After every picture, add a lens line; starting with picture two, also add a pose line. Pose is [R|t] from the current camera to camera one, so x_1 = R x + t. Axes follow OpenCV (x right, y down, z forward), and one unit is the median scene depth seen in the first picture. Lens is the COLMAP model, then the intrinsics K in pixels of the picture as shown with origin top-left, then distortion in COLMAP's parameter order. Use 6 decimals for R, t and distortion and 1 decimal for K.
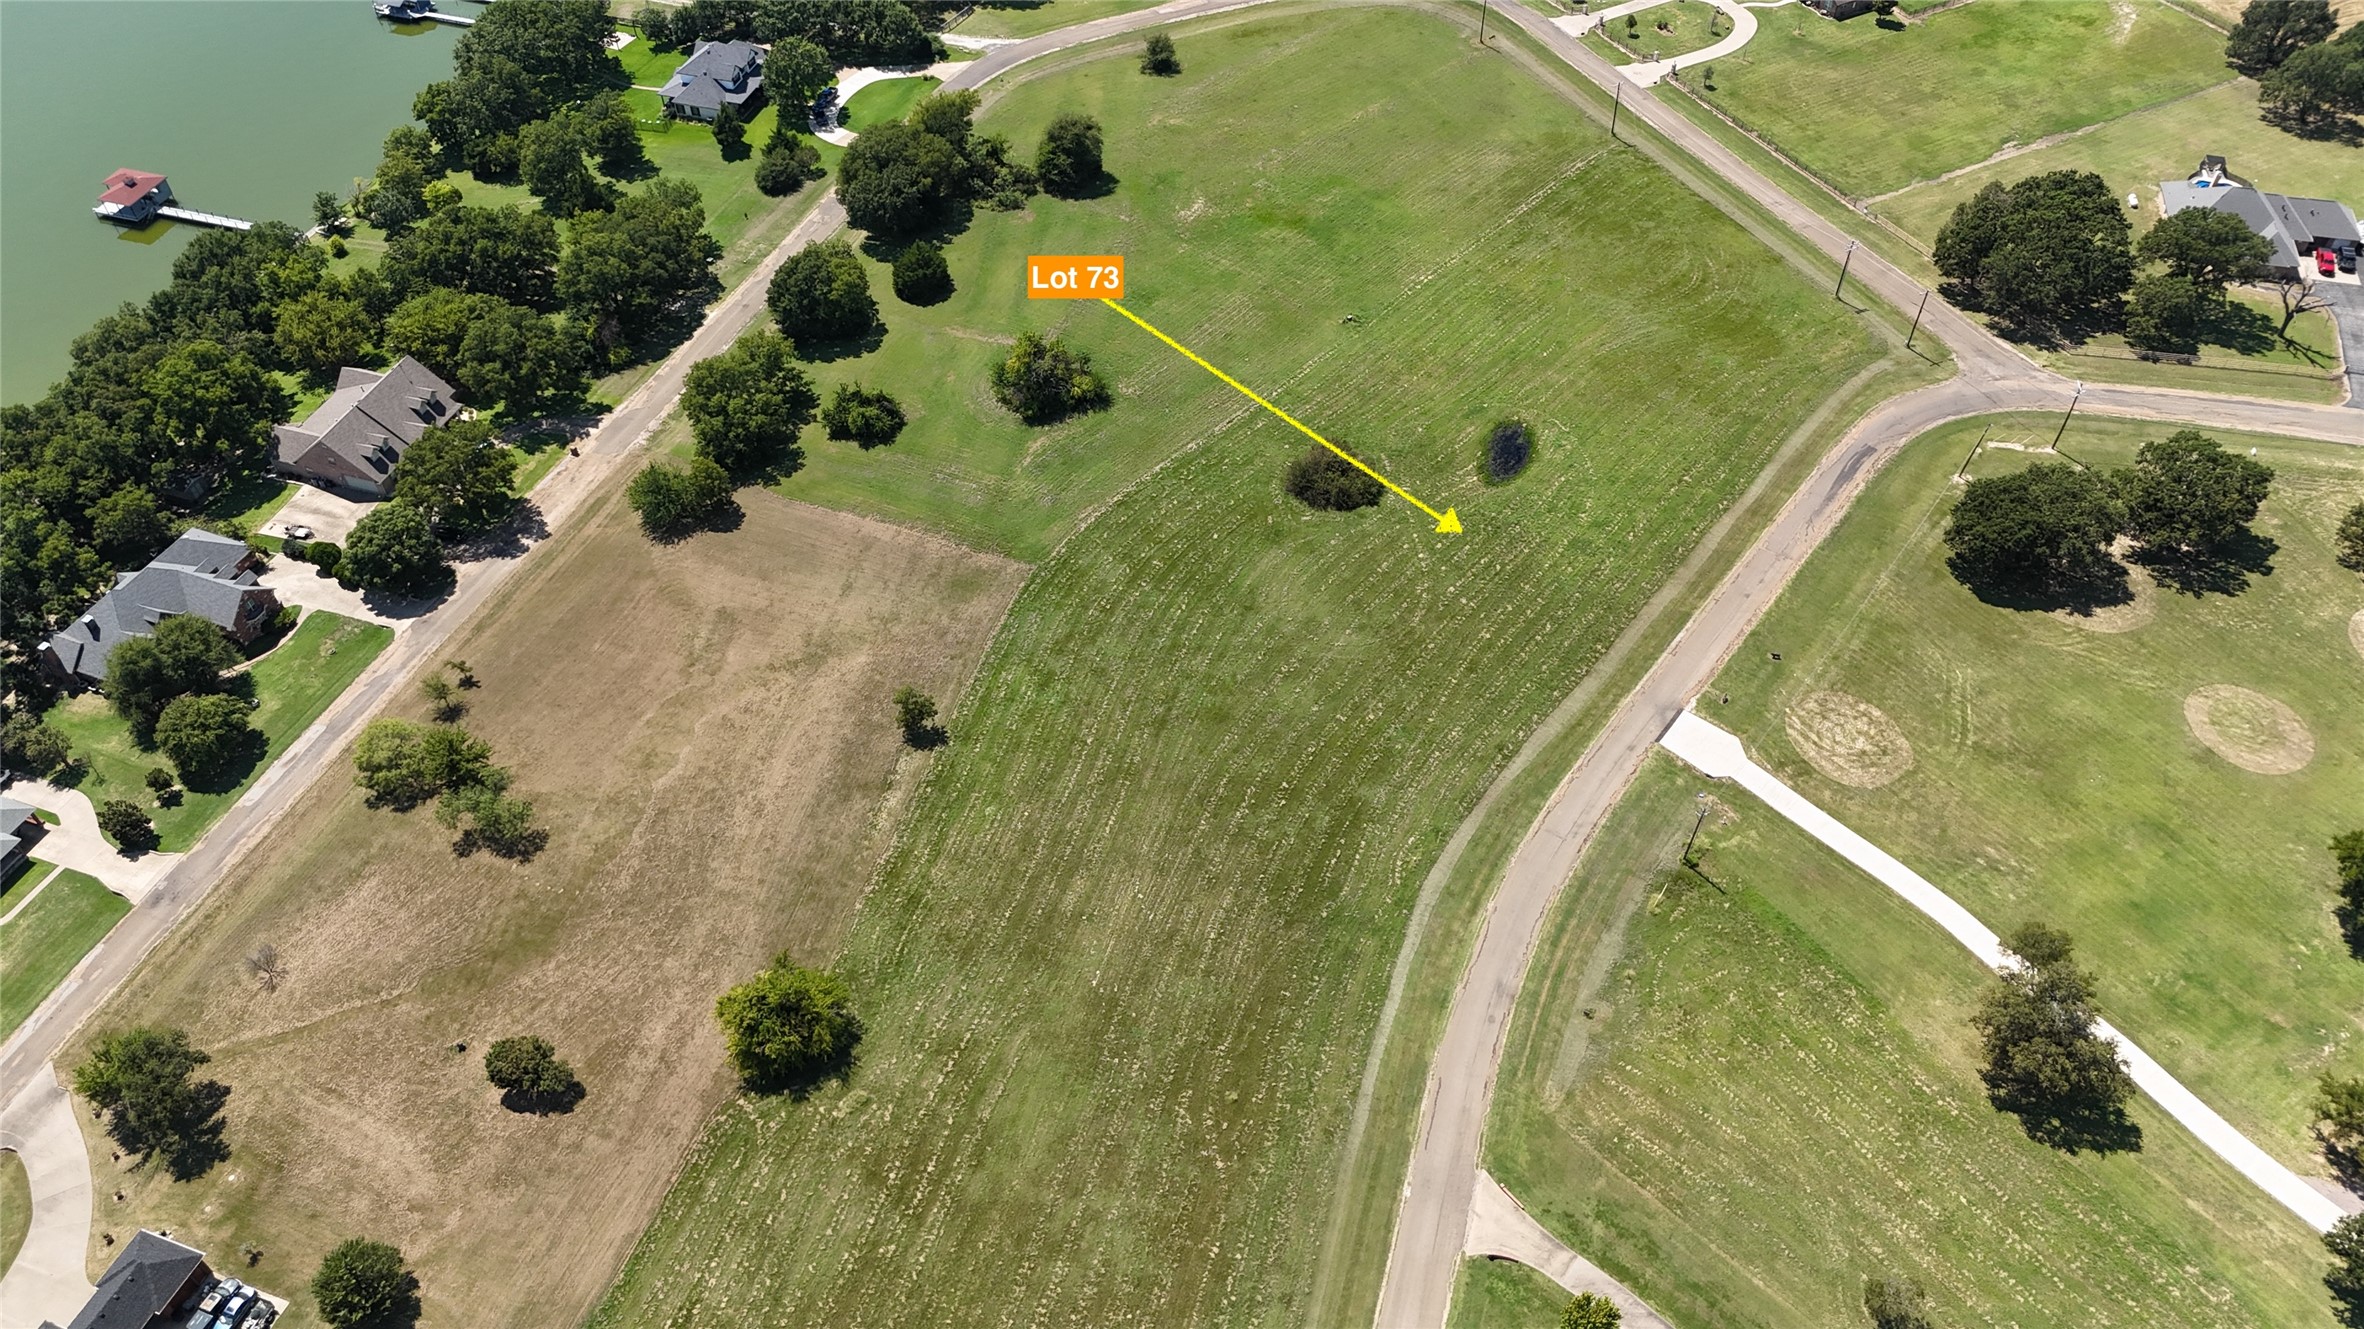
lens RADIAL K [[1740.1, 0, 1180.0], [0, 1740.1, 667.6], [0, 0, 1]] dist [0.063294, -0.053598]
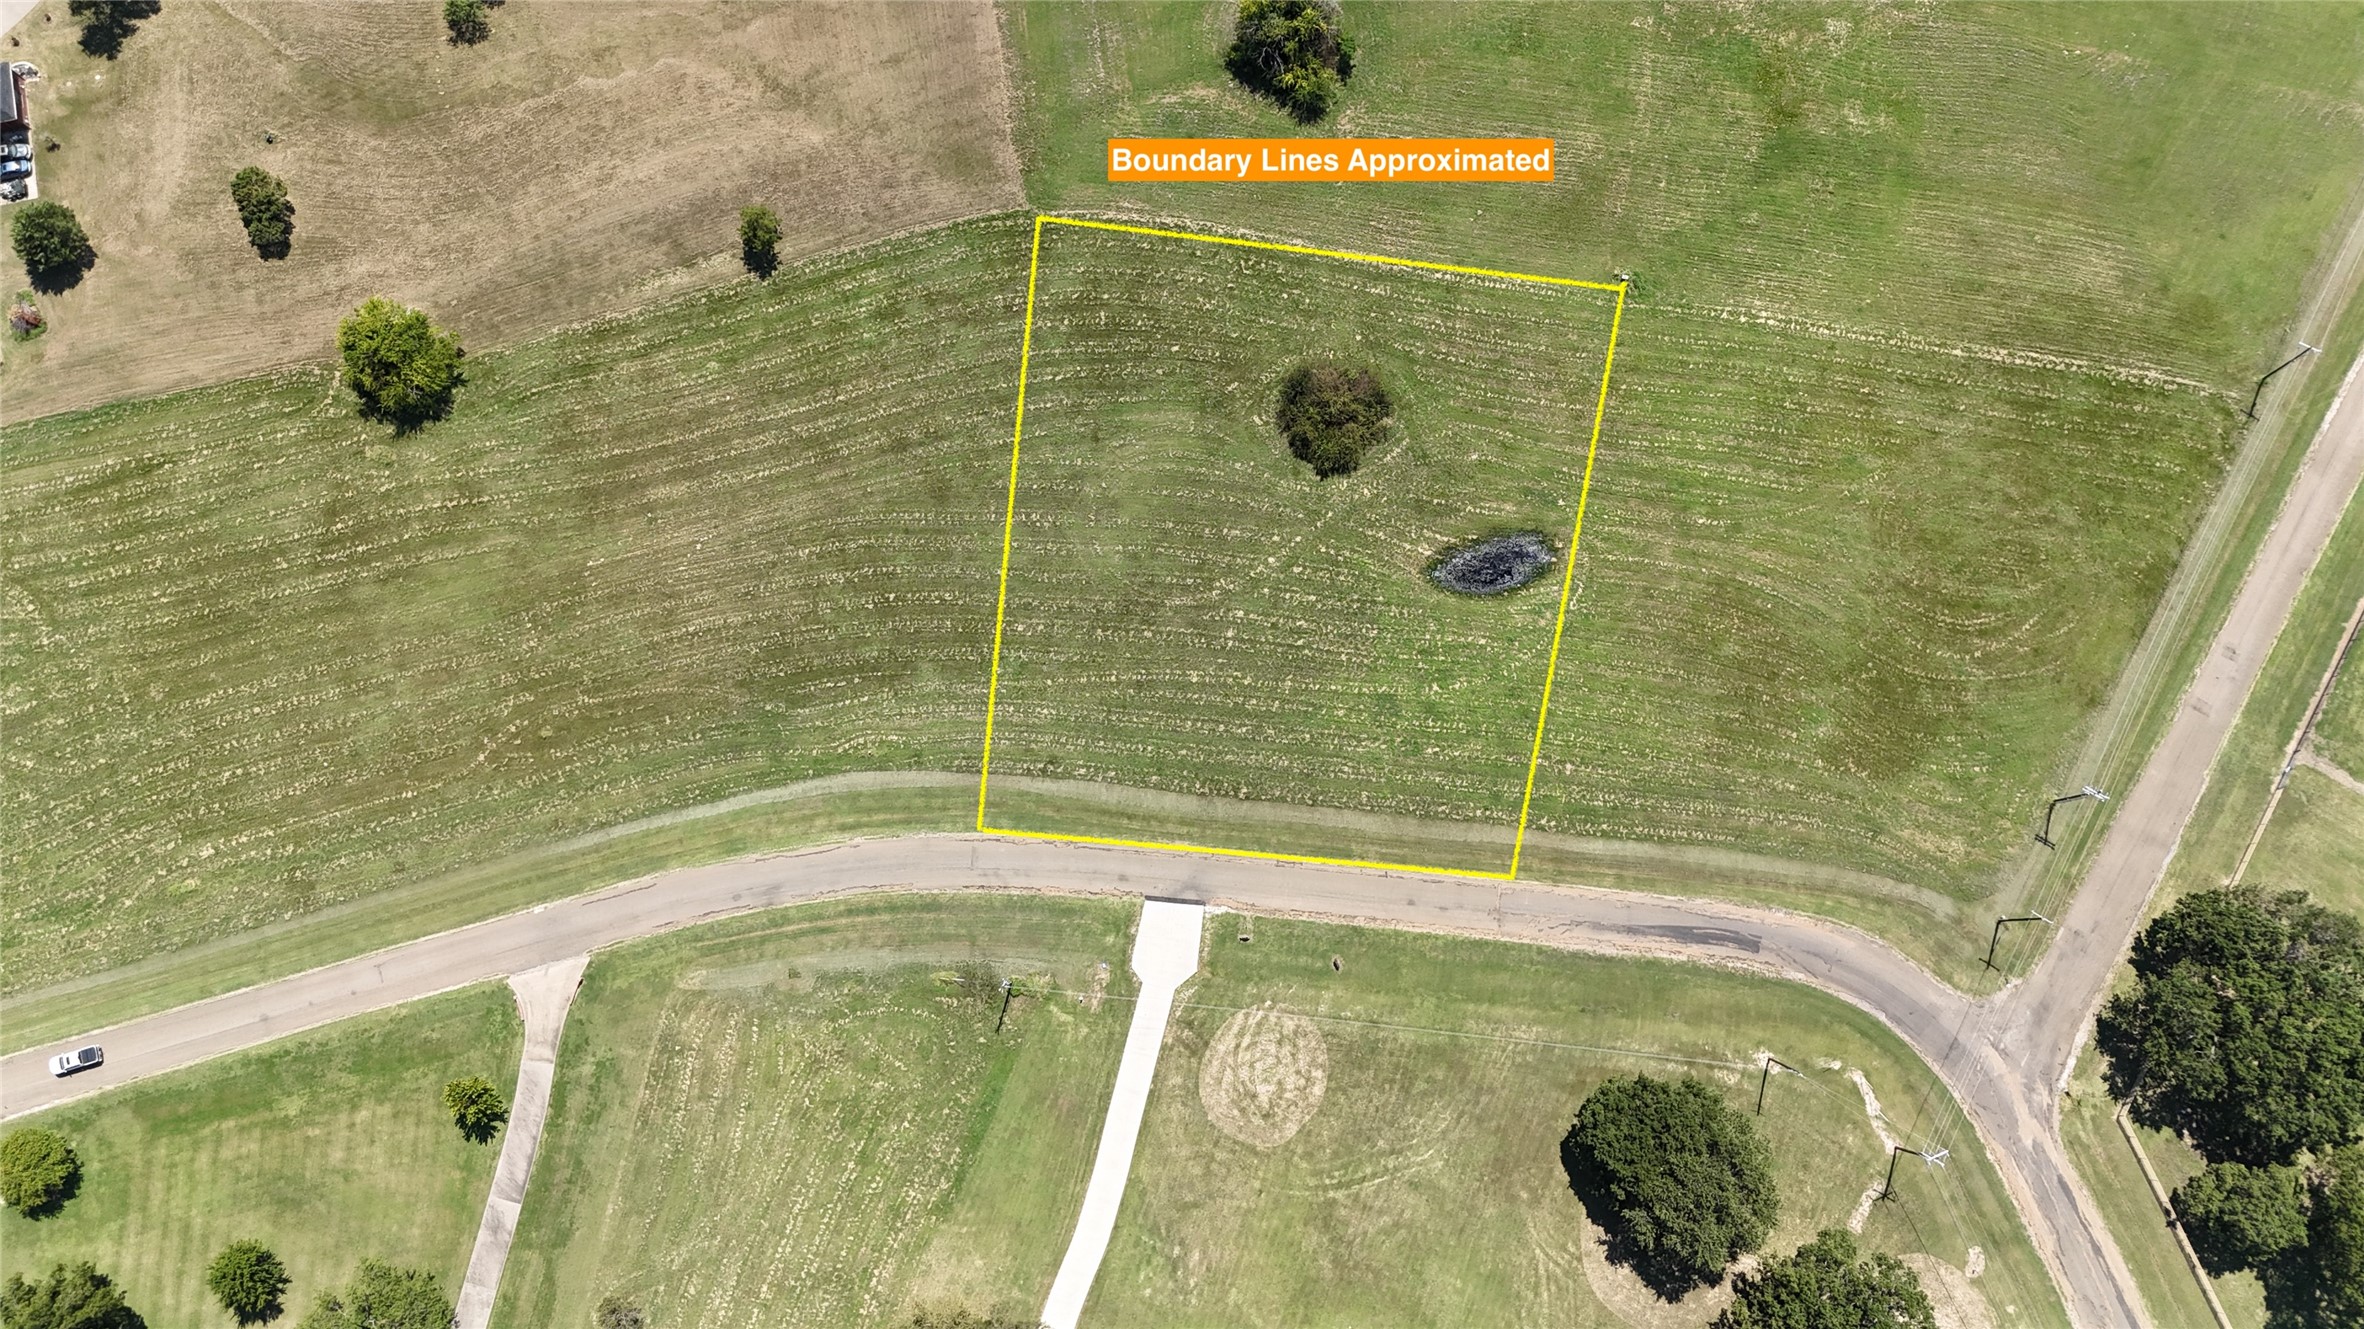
lens RADIAL K [[1740.1, 0, 1180.0], [0, 1740.1, 667.6], [0, 0, 1]] dist [0.063294, -0.053598]
pose [[0.533280, 0.833380, -0.145224, 0.284114], [-0.611832, 0.498526, 0.614112, -0.537843], [0.584187, -0.238641, 0.775743, 0.294535]]
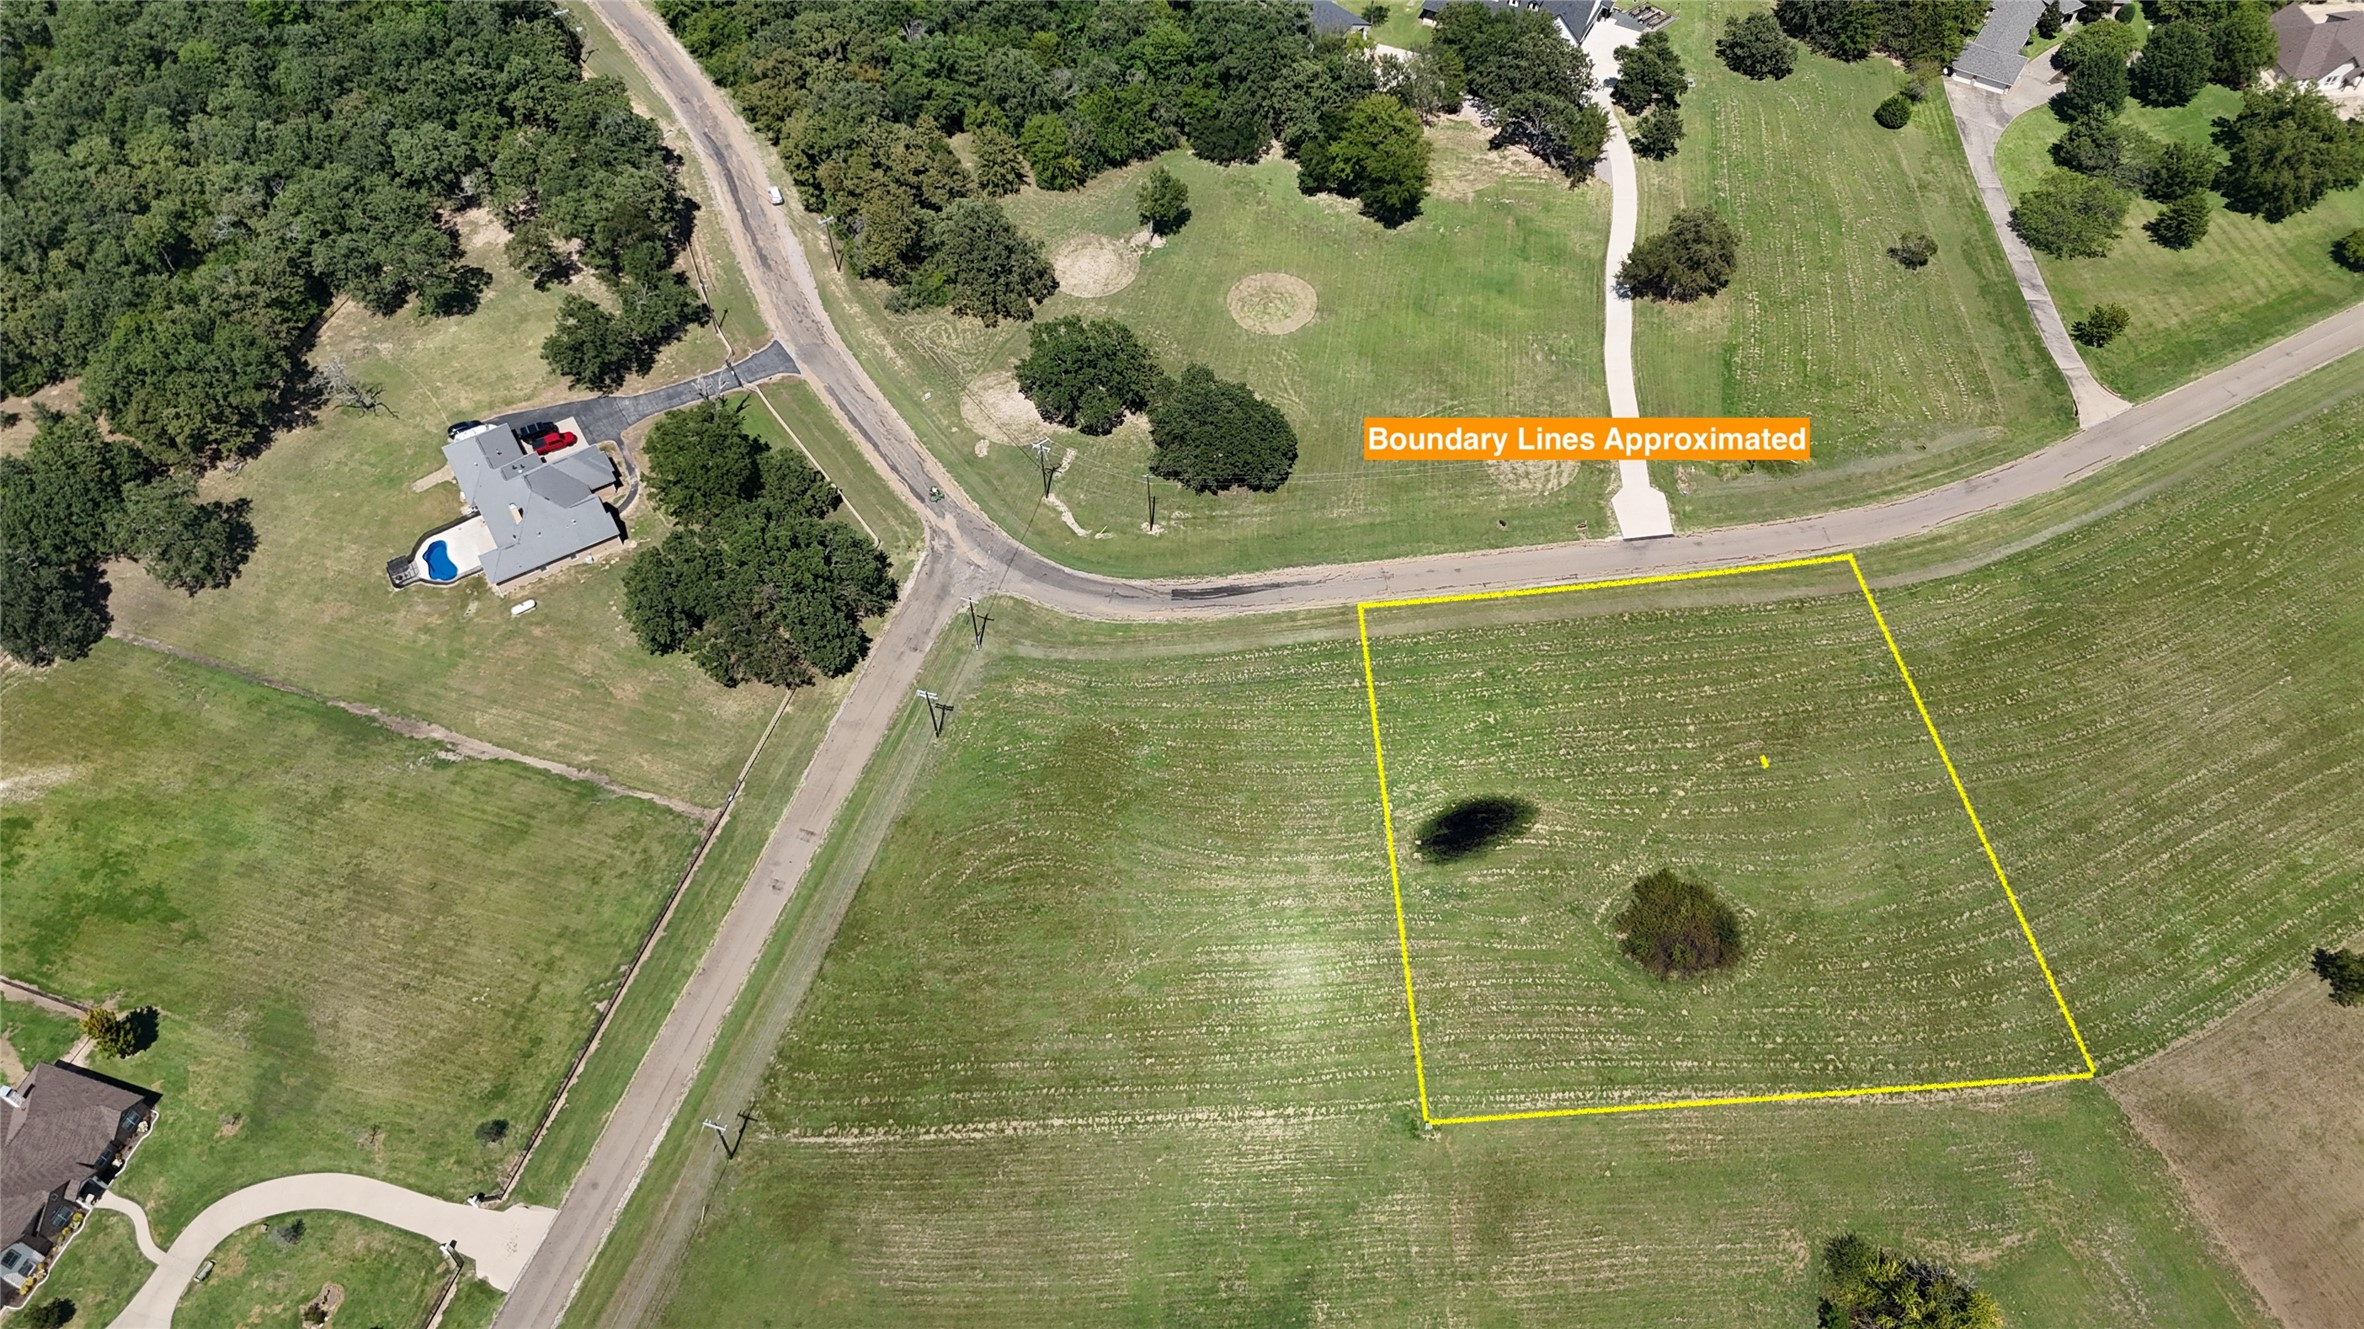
lens RADIAL K [[1740.1, 0, 1180.0], [0, 1740.1, 667.6], [0, 0, 1]] dist [0.063294, -0.053598]
pose [[-0.696742, -0.559063, 0.449444, -0.048452], [0.540792, 0.002252, 0.841153, -0.955674], [-0.471270, 0.829122, 0.300767, 0.798616]]
